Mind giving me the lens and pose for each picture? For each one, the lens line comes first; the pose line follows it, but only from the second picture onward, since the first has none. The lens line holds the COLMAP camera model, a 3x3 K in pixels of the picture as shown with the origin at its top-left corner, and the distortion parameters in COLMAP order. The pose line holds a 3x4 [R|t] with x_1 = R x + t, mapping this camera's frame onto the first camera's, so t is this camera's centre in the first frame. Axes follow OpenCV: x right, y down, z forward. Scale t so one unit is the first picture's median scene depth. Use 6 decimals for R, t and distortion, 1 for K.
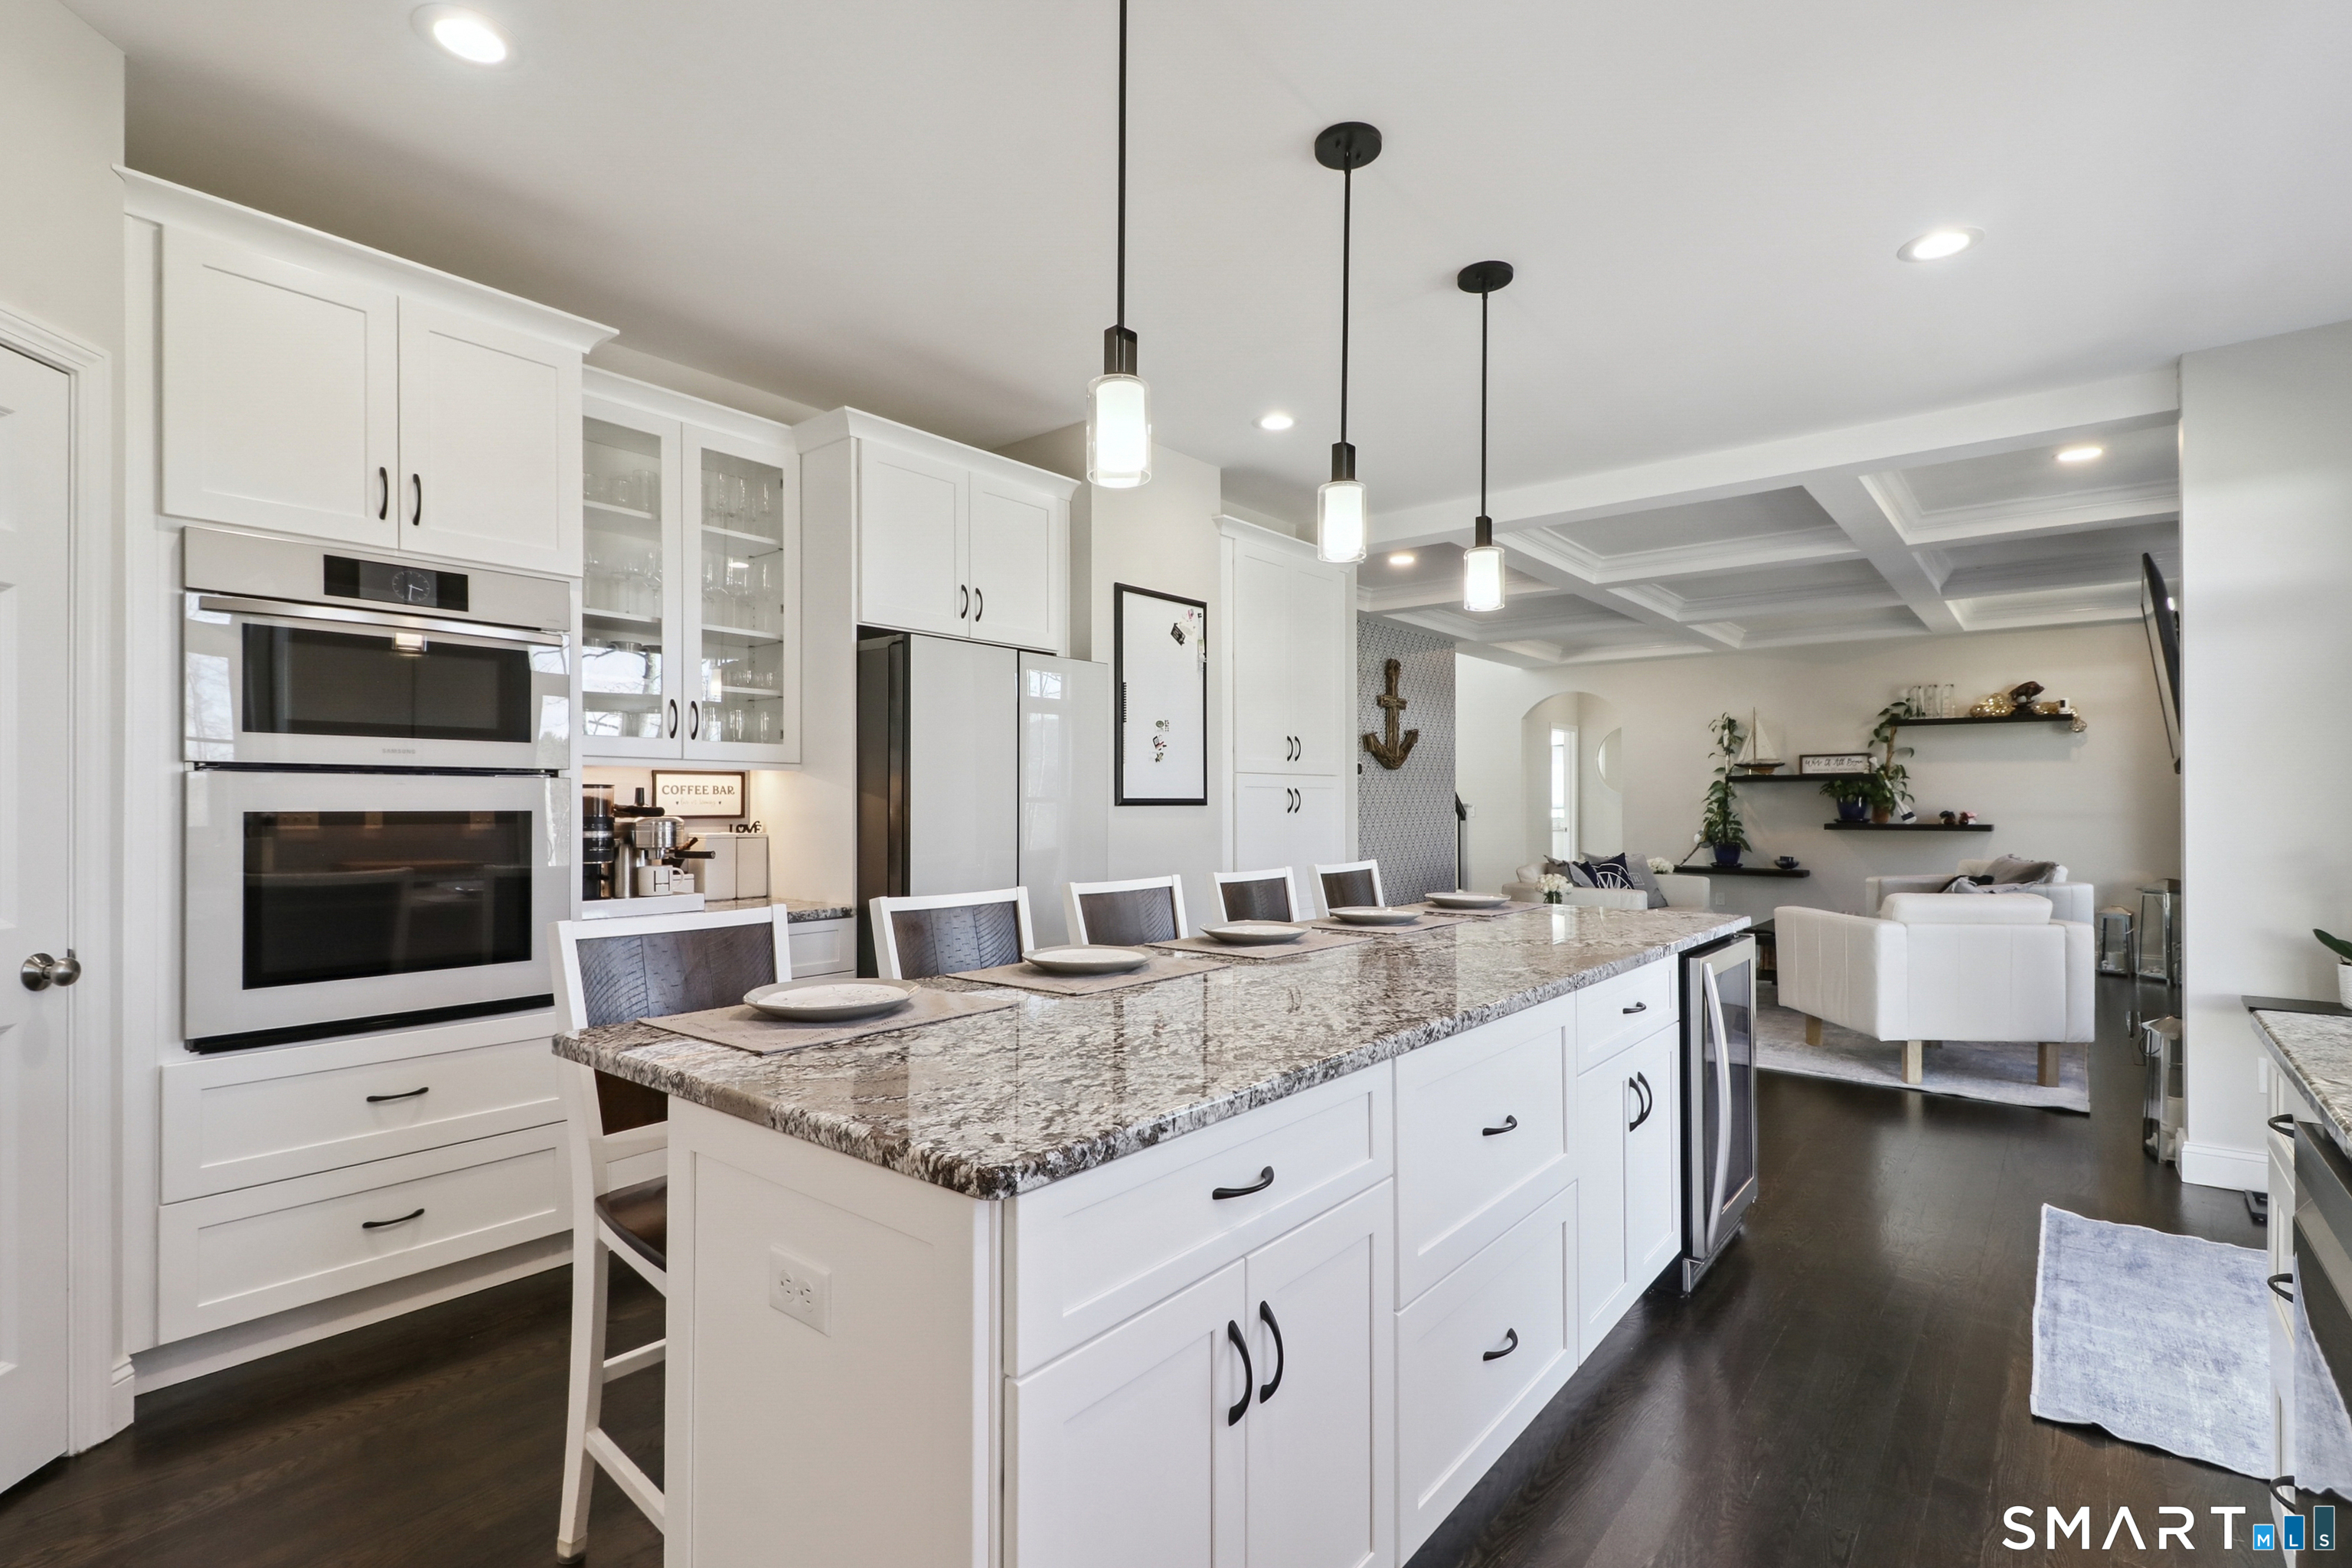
lens RADIAL K [[1112.7, 0, 1176.3], [0, 1112.7, 794.1], [0, 0, 1]] dist [0.016628, -0.001785]
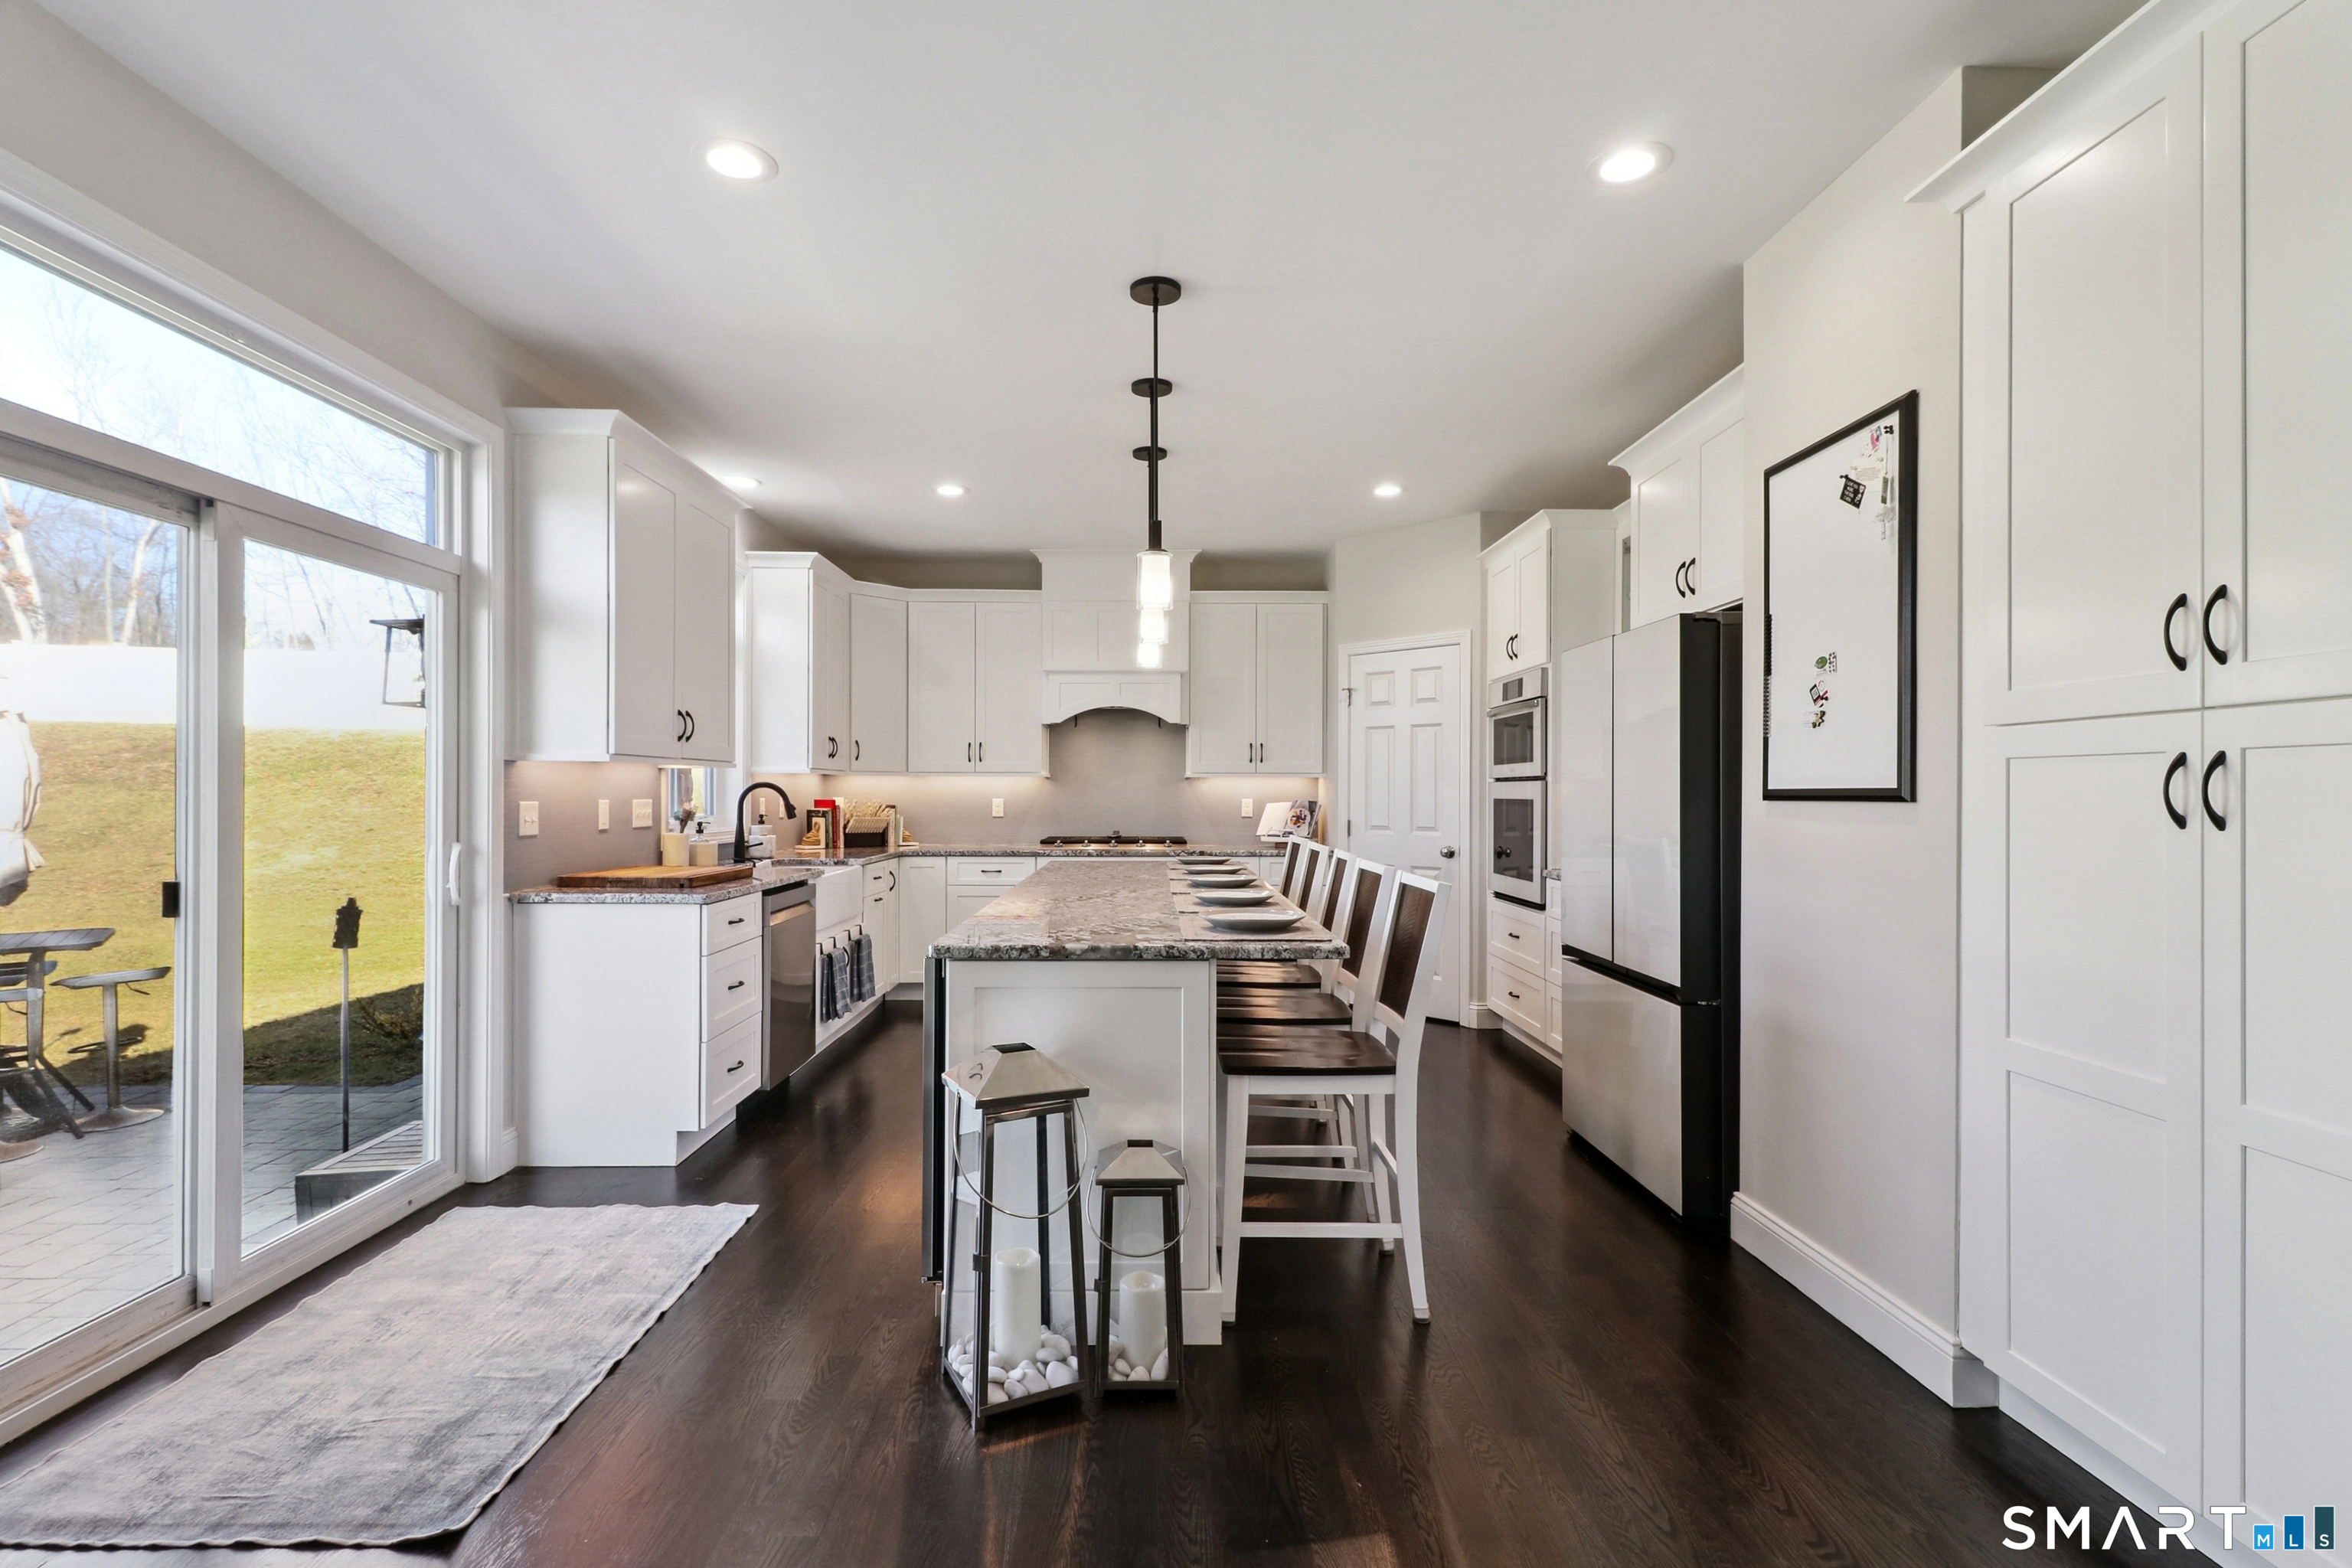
lens RADIAL K [[1112.7, 0, 1158.0], [0, 1112.7, 793.7], [0, 0, 1]] dist [0.016628, -0.001785]
pose [[-0.785624, 0.000493, -0.618704, 0.631818], [0.004850, 0.999974, -0.005362, 0.008370], [0.618685, -0.007213, -0.785606, 1.250800]]
